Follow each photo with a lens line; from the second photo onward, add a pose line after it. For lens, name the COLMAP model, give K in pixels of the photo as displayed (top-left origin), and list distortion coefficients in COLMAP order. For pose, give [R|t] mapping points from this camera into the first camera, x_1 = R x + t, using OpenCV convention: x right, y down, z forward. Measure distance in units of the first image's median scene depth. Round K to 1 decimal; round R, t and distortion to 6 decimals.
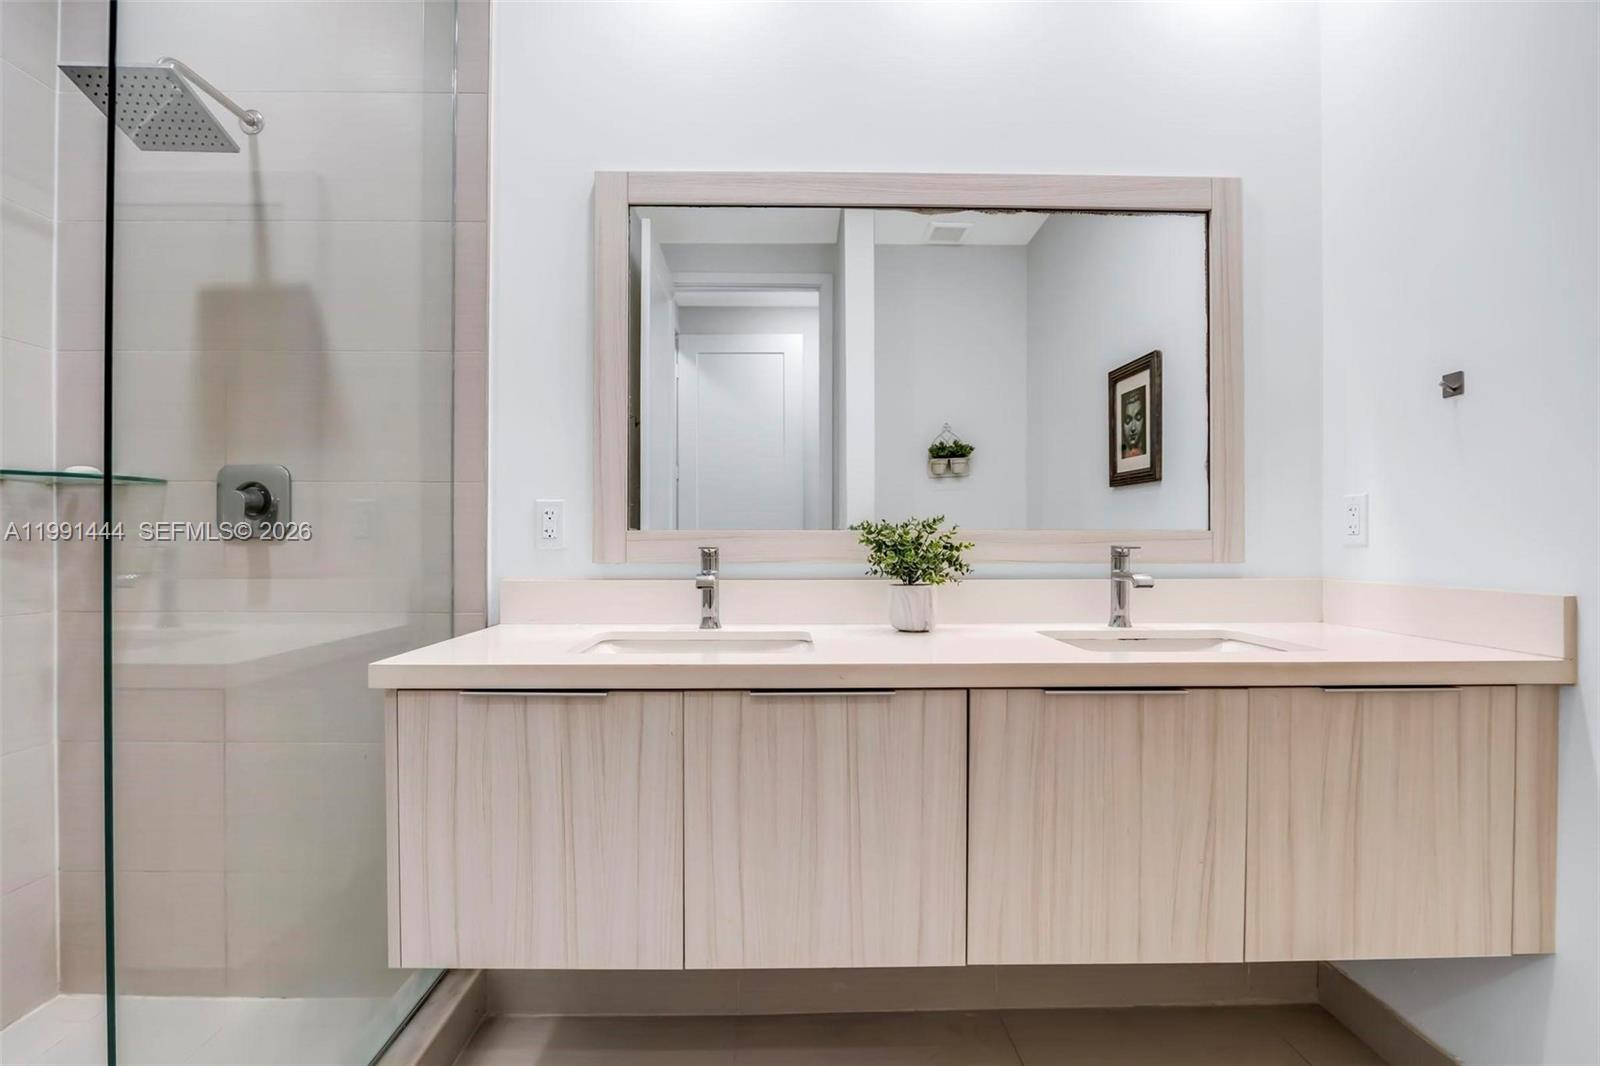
lens RADIAL K [[730.9, 0, 814.0], [0, 730.9, 541.9], [0, 0, 1]] dist [-0.009888, 0.000239]
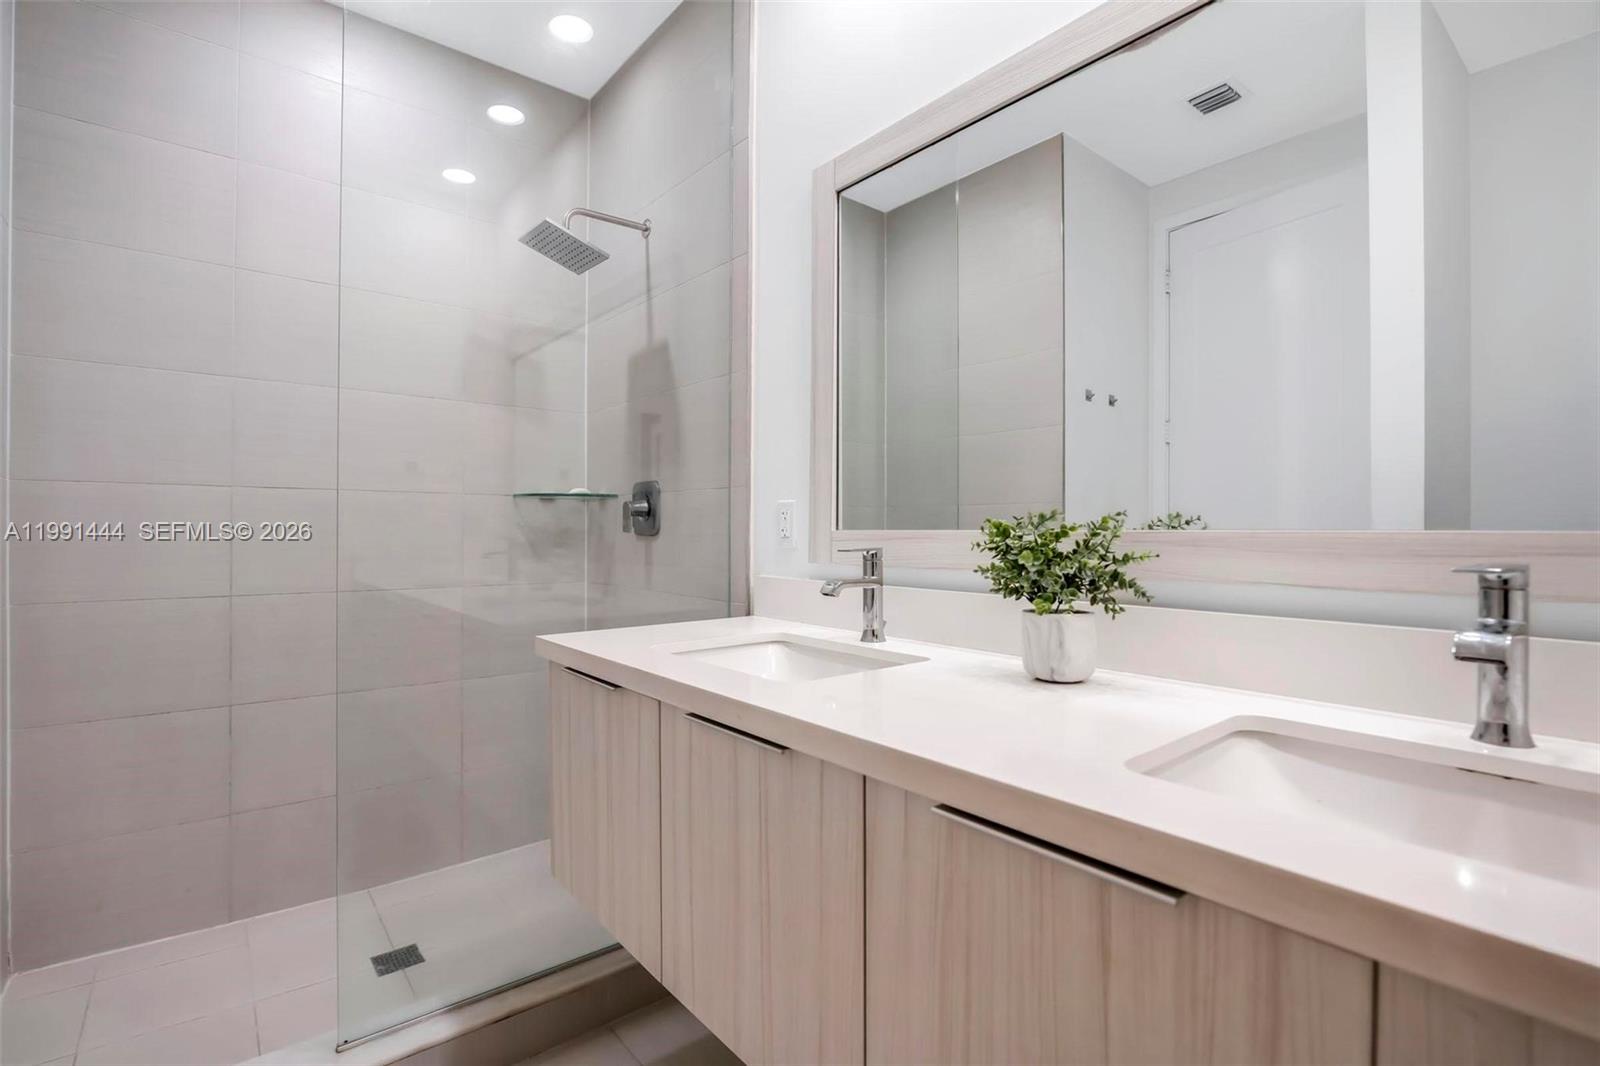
lens RADIAL K [[730.9, 0, 810.5], [0, 730.9, 527.8], [0, 0, 1]] dist [-0.009888, 0.000239]
pose [[0.636762, -0.000365, -0.771060, 0.515557], [-0.003839, 0.999986, -0.003644, -0.016642], [0.771051, 0.005280, 0.636752, 0.404259]]
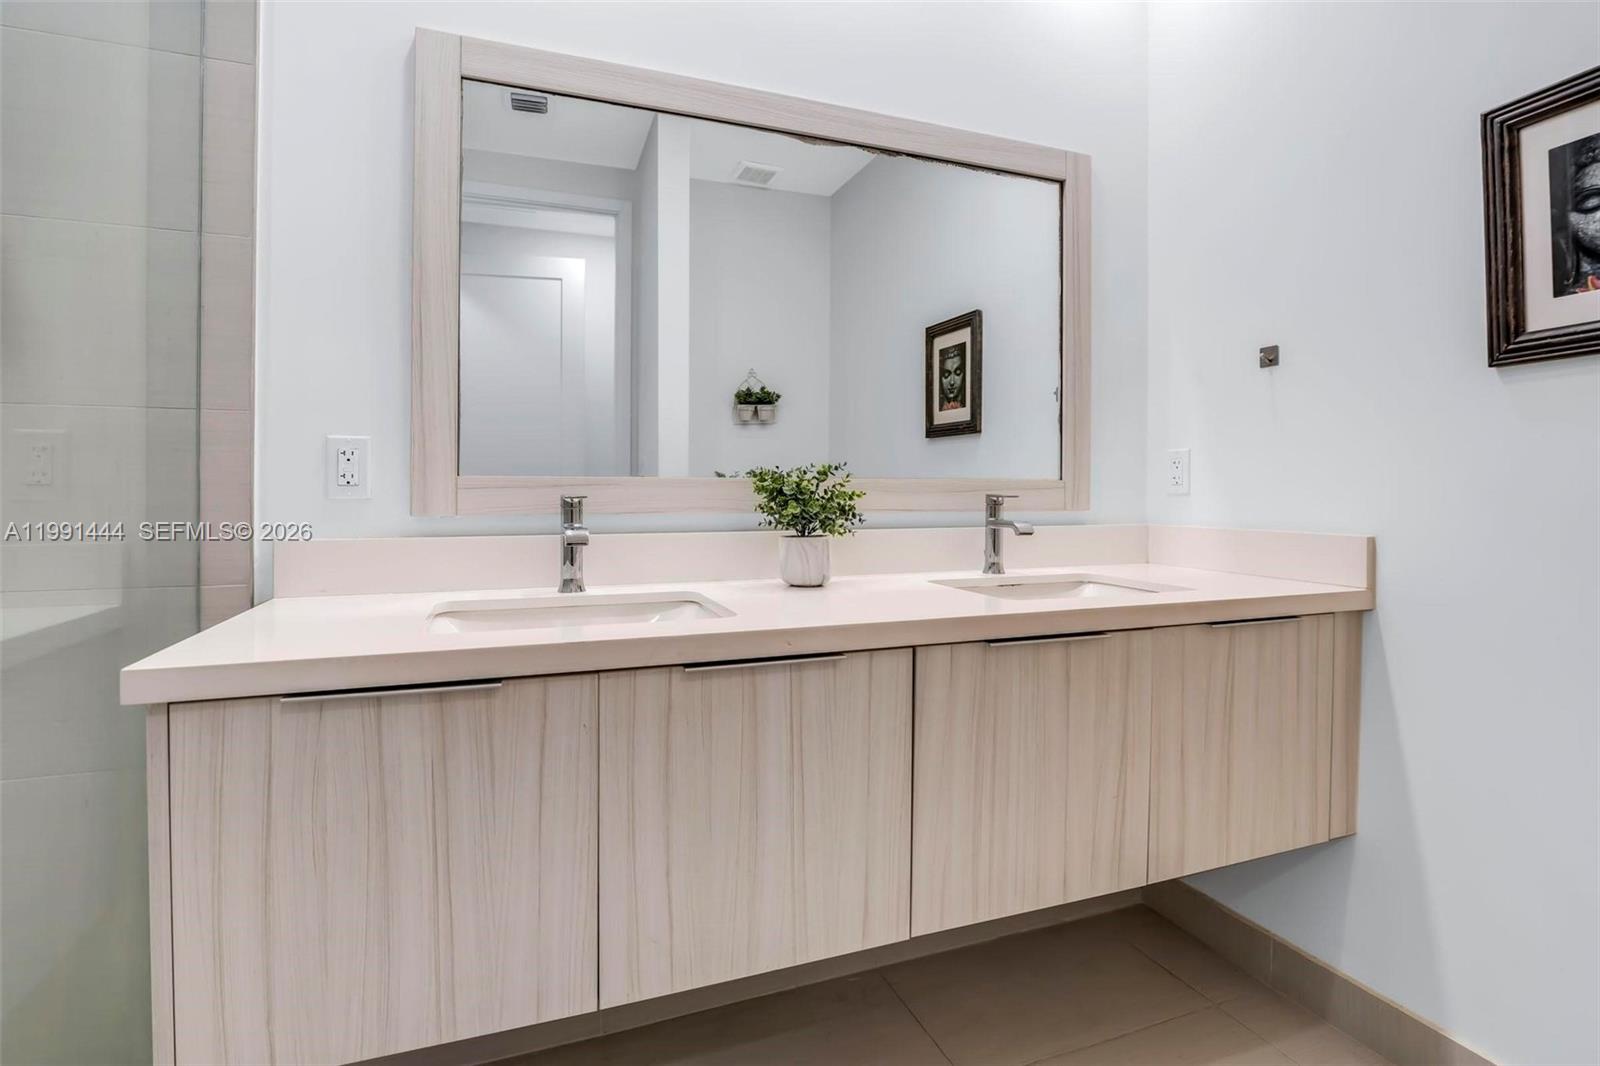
lens RADIAL K [[730.9, 0, 804.9], [0, 730.9, 492.6], [0, 0, 1]] dist [-0.009888, 0.000239]
pose [[0.945233, 0.000157, 0.326395, -0.171089], [-0.001758, 0.999988, 0.004610, -0.001816], [-0.326390, -0.004931, 0.945222, 0.113760]]
